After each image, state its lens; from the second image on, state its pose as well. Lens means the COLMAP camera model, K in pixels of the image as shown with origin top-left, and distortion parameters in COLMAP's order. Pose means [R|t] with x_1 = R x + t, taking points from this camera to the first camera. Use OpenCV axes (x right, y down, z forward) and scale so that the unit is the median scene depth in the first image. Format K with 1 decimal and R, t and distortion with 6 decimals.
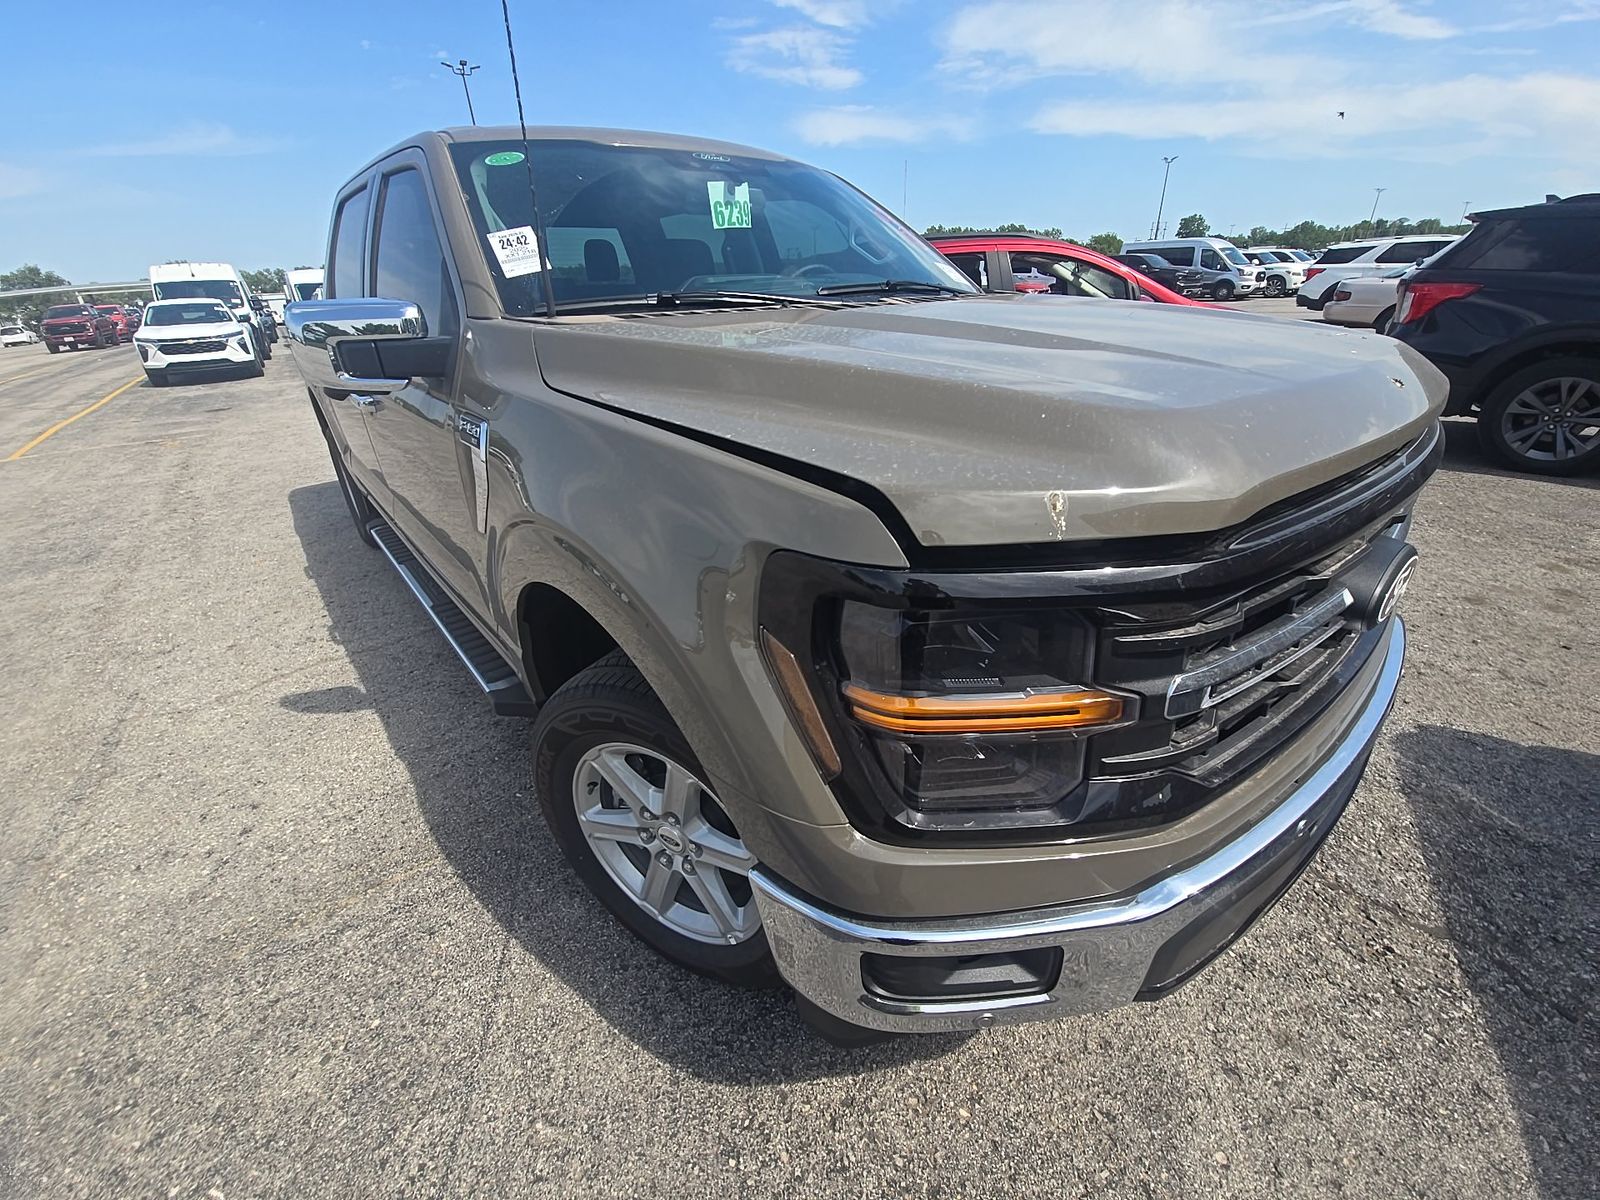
lens RADIAL K [[636.8, 0, 795.7], [0, 636.8, 592.3], [0, 0, 1]] dist [0.038577, -0.022173]
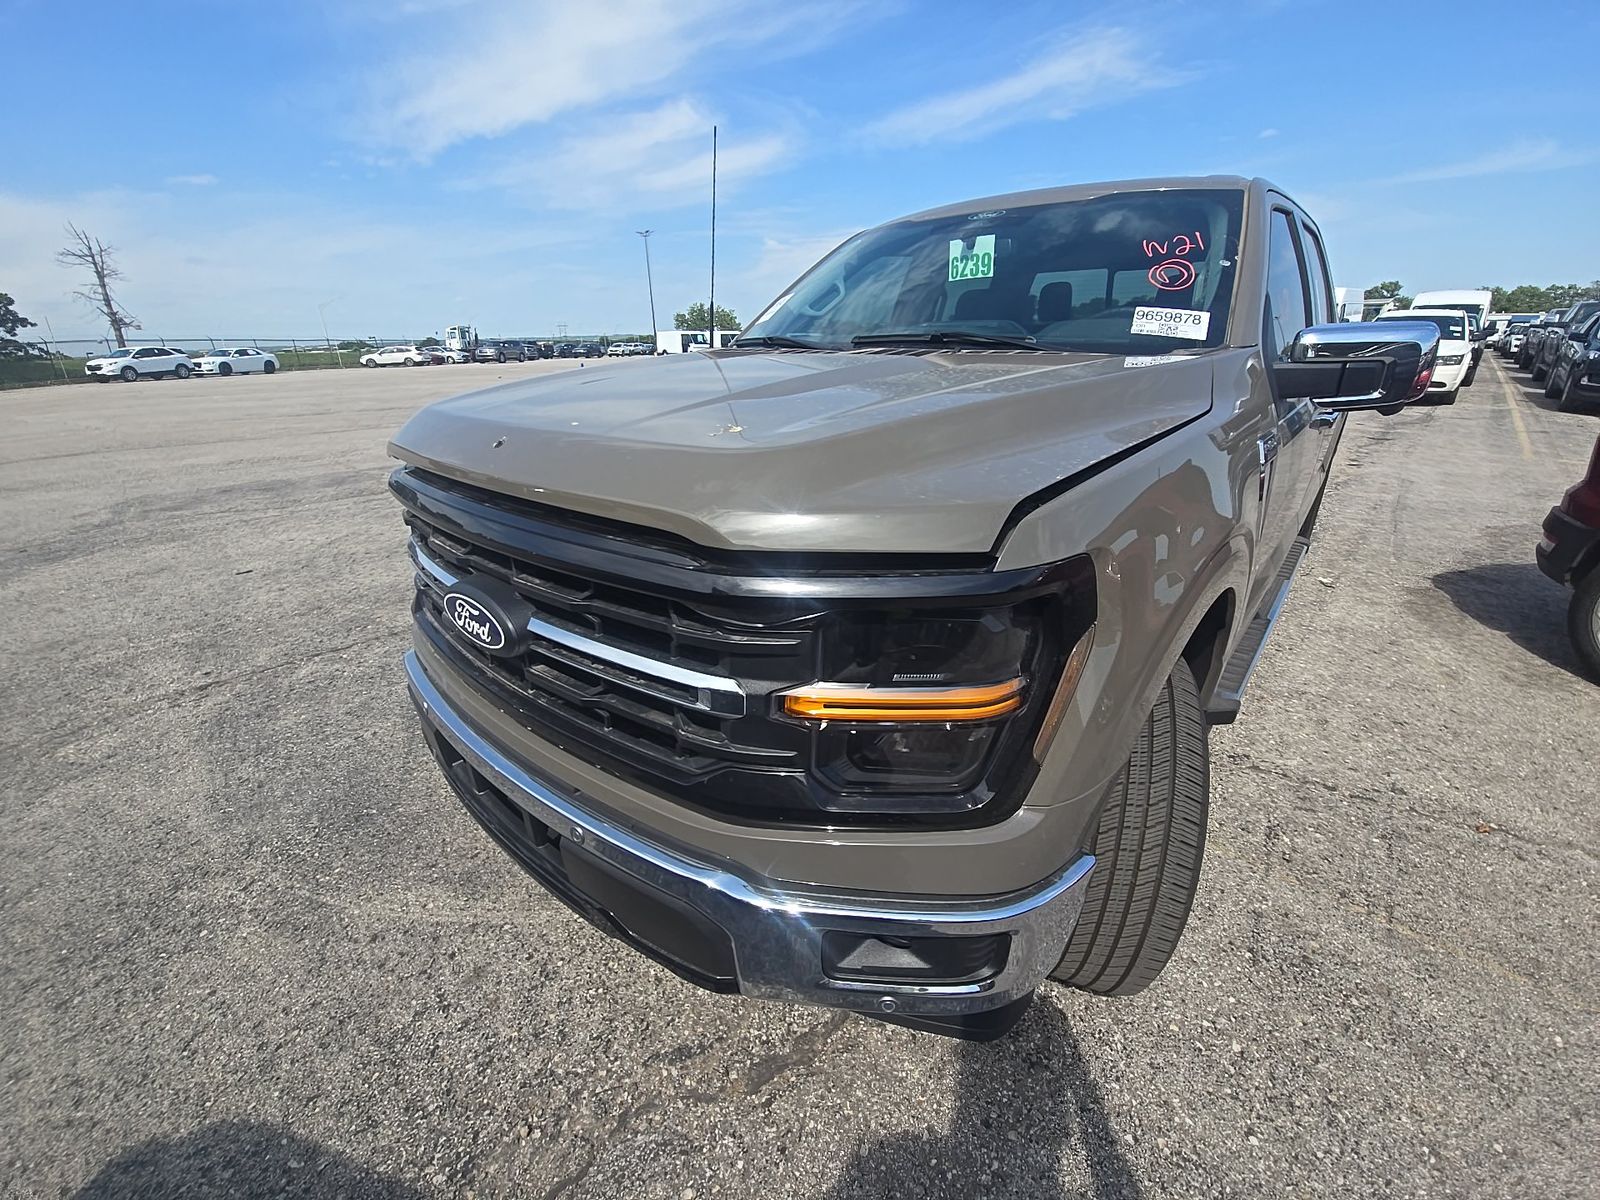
lens RADIAL K [[641.5, 0, 803.7], [0, 641.5, 591.0], [0, 0, 1]] dist [0.022815, -0.018384]
pose [[0.169135, 0.395862, -0.902600, 1.654973], [-0.418795, 0.857872, 0.297769, -0.514589], [0.892191, 0.327641, 0.310881, 0.936769]]
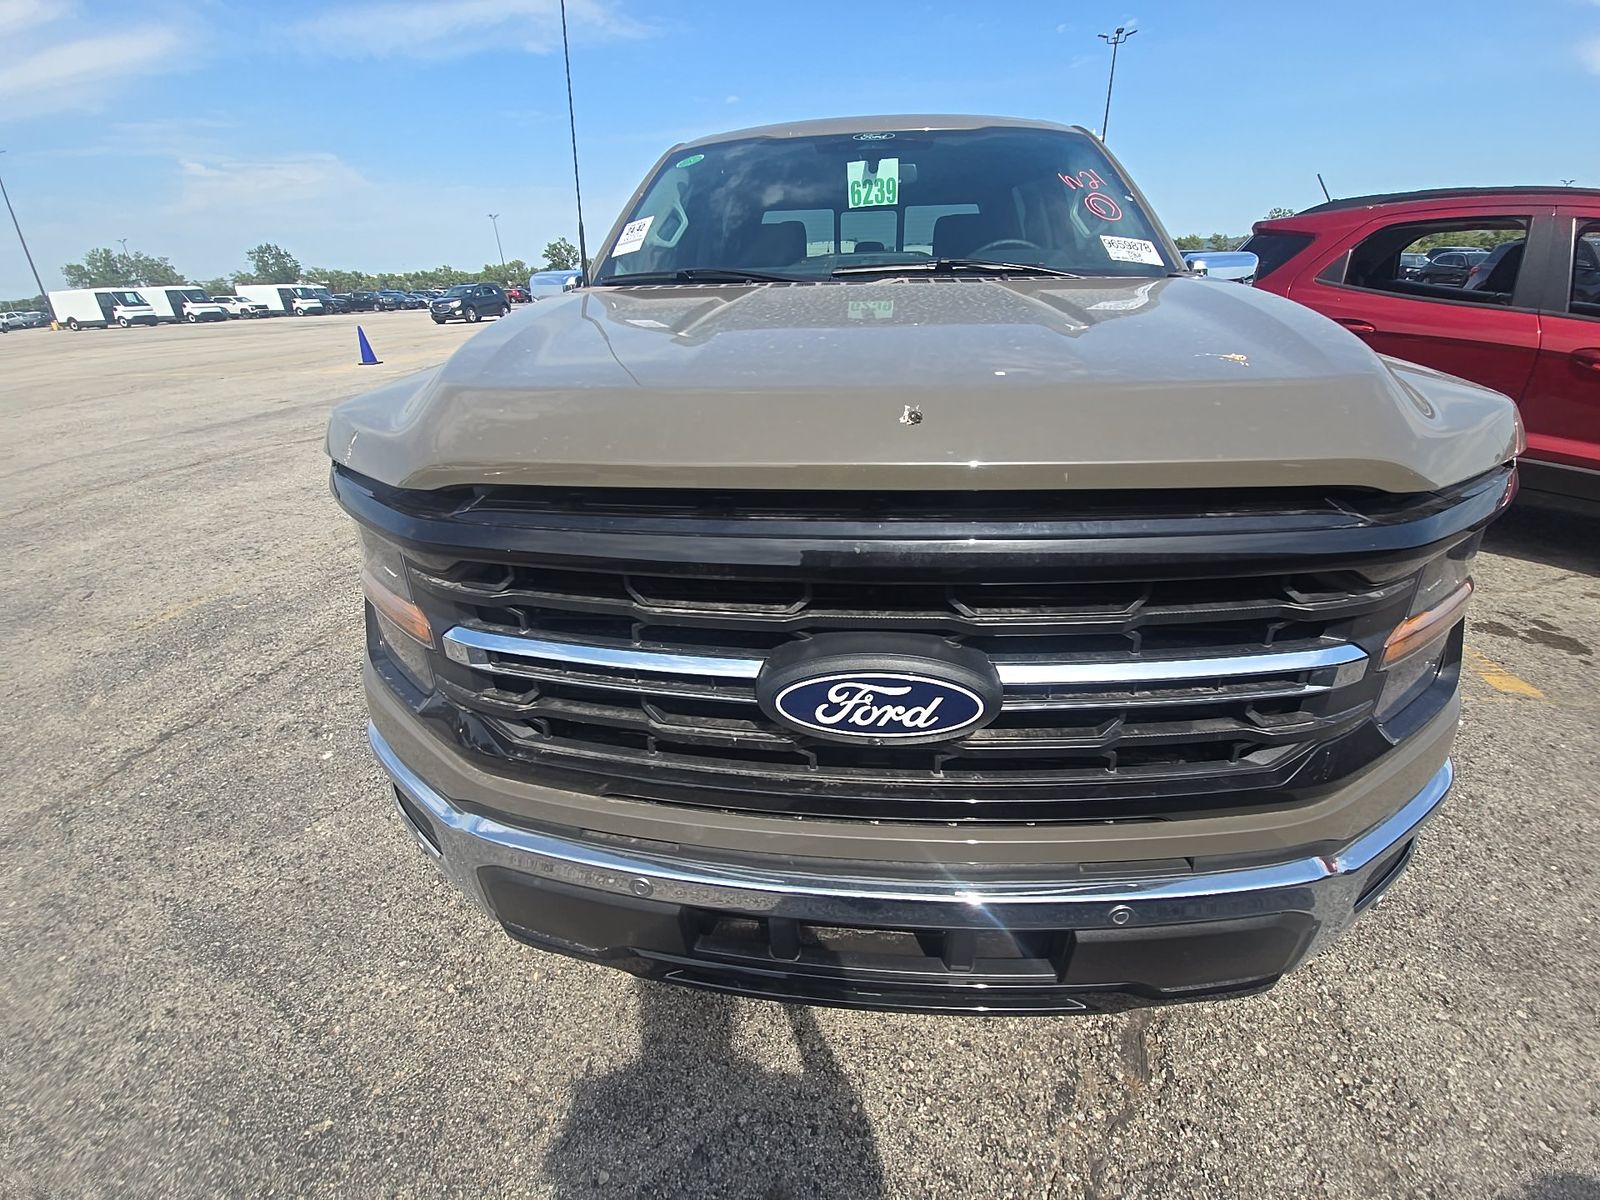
lens RADIAL K [[636.8, 0, 795.7], [0, 636.8, 592.3], [0, 0, 1]] dist [0.038577, -0.022173]
pose [[0.708996, 0.326450, -0.625104, 1.038808], [-0.305321, 0.941117, 0.145186, -0.163837], [0.635691, 0.087921, 0.766920, 0.312241]]
